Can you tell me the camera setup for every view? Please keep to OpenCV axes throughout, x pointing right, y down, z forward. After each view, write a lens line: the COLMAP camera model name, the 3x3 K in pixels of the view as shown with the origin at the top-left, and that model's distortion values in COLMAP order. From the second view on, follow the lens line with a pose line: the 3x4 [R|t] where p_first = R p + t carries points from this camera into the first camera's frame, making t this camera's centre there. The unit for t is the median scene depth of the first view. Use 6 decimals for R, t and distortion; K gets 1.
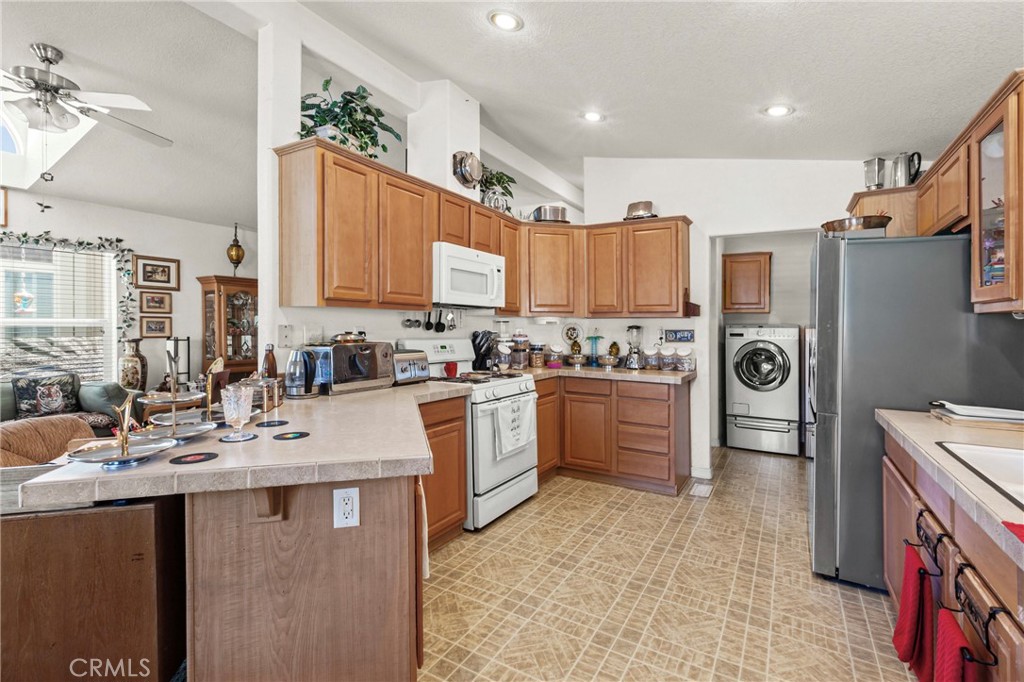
lens RADIAL K [[463.1, 0, 526.3], [0, 463.1, 325.7], [0, 0, 1]] dist [-0.000697, -0.000197]
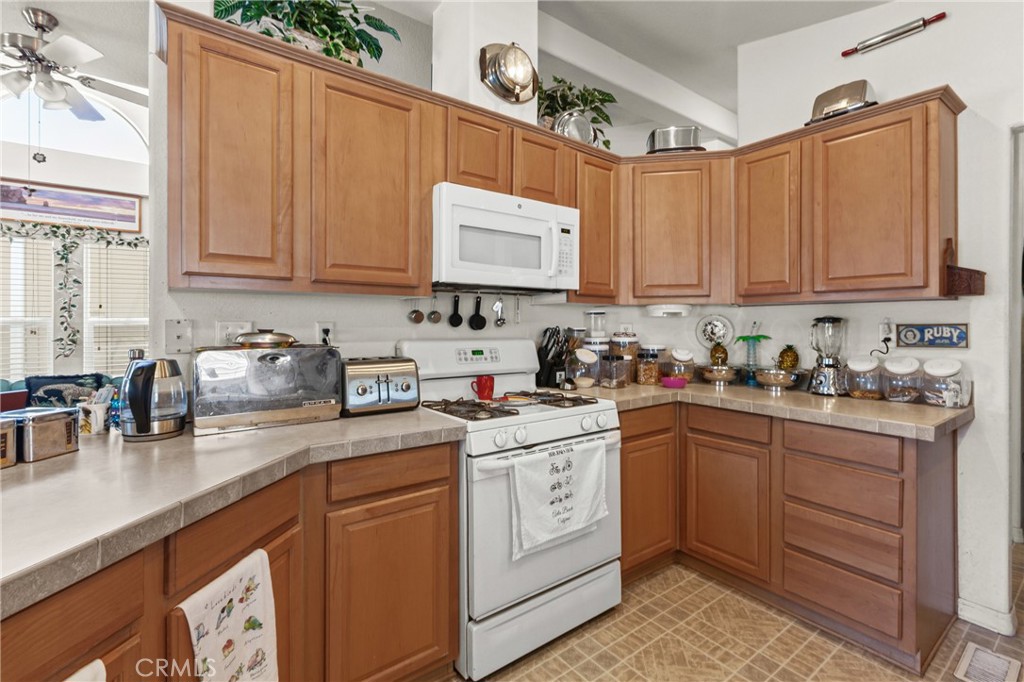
lens RADIAL K [[444.0, 0, 539.9], [0, 444.0, 332.1], [0, 0, 1]] dist [-0.000209, -0.000138]
pose [[0.919915, -0.000669, -0.392117, 0.132771], [0.008361, 0.999805, 0.017909, 0.006140], [0.392028, -0.019754, 0.919741, 0.401017]]
